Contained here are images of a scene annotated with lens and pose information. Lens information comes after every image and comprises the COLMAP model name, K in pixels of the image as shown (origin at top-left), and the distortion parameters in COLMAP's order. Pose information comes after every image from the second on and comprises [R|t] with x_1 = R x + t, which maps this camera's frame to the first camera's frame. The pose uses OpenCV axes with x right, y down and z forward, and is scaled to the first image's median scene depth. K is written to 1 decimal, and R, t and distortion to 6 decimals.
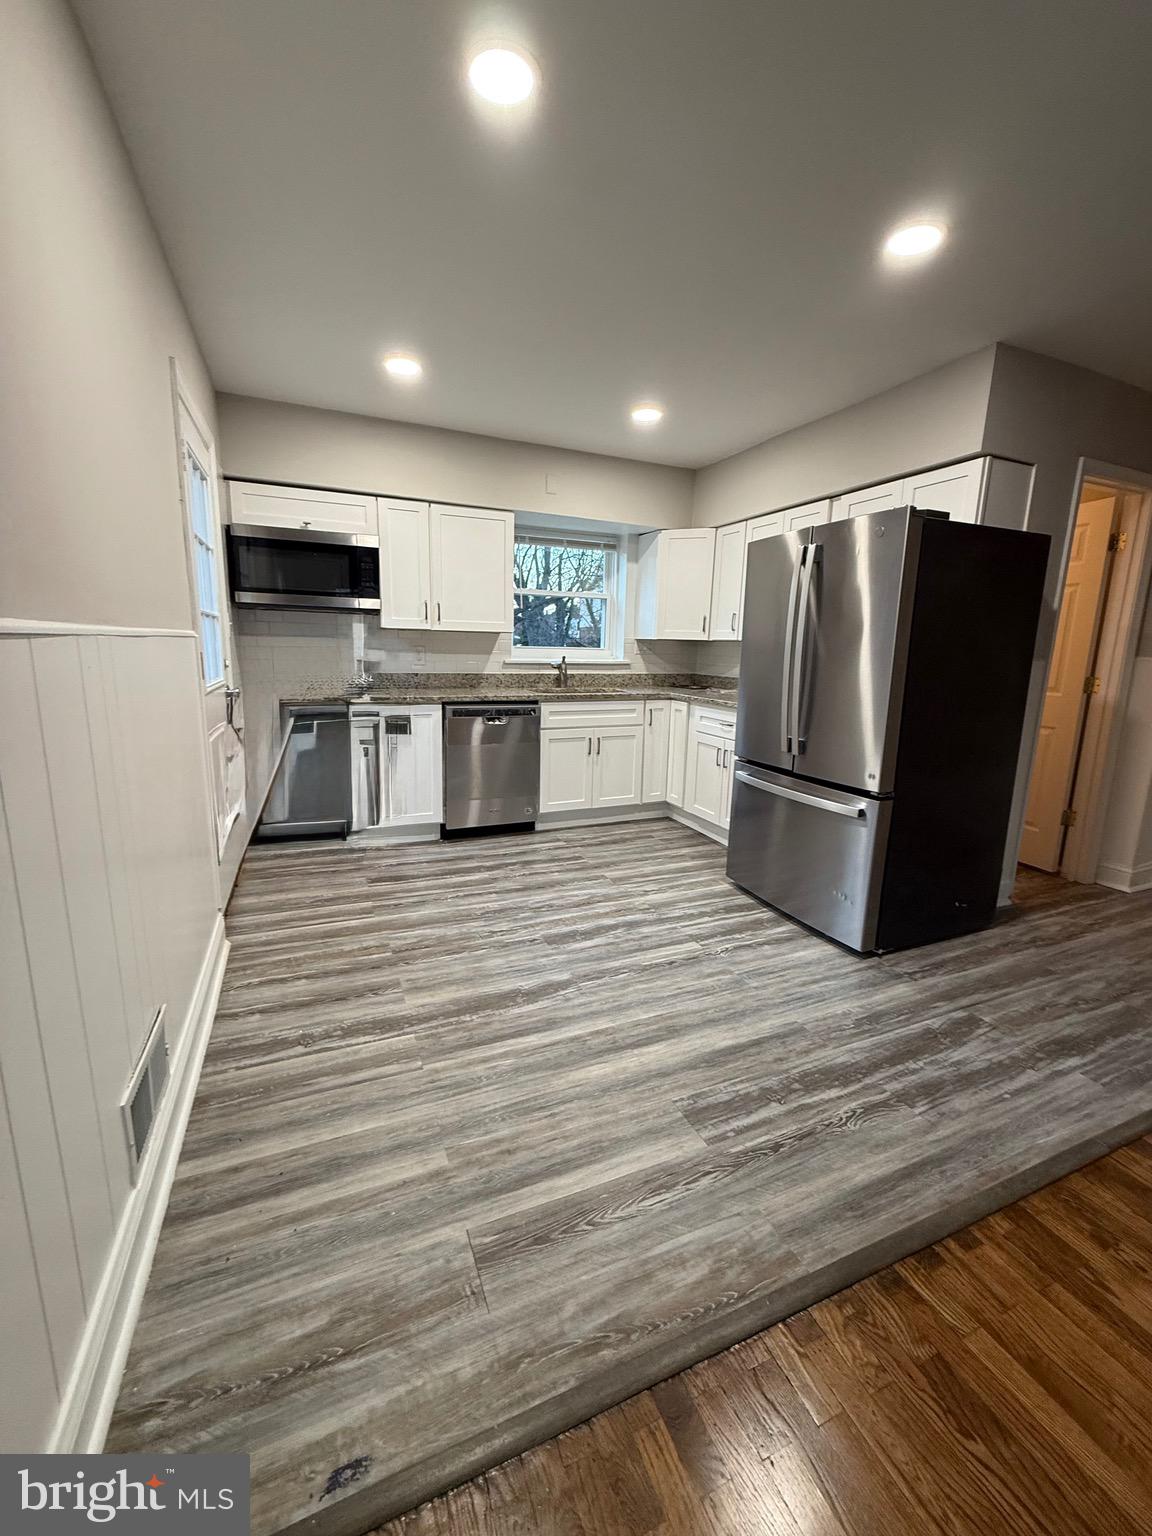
lens RADIAL K [[611.0, 0, 574.1], [0, 611.0, 761.5], [0, 0, 1]] dist [-0.000309, 0.000162]
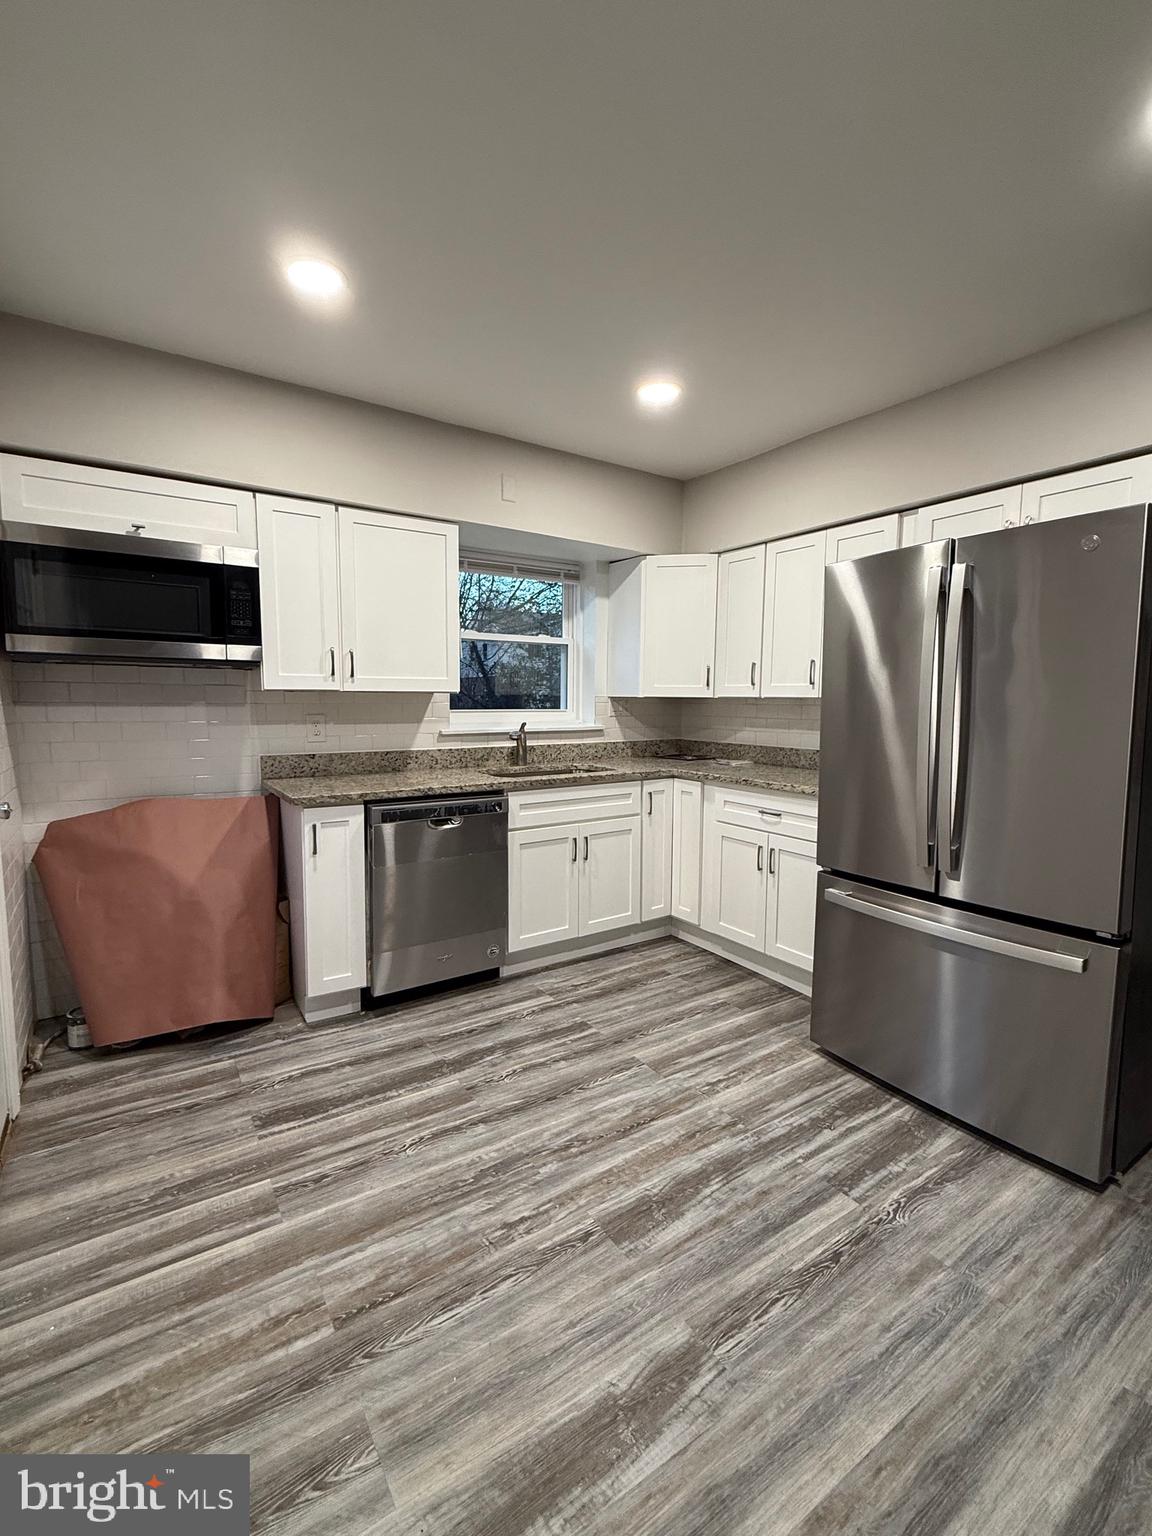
lens RADIAL K [[682.4, 0, 572.5], [0, 682.4, 765.4], [0, 0, 1]] dist [0.000571, 0.000446]
pose [[0.983562, -0.035072, 0.177132, -0.125837], [0.050313, 0.995337, -0.082301, -0.063828], [-0.173419, 0.089860, 0.980740, 0.247010]]
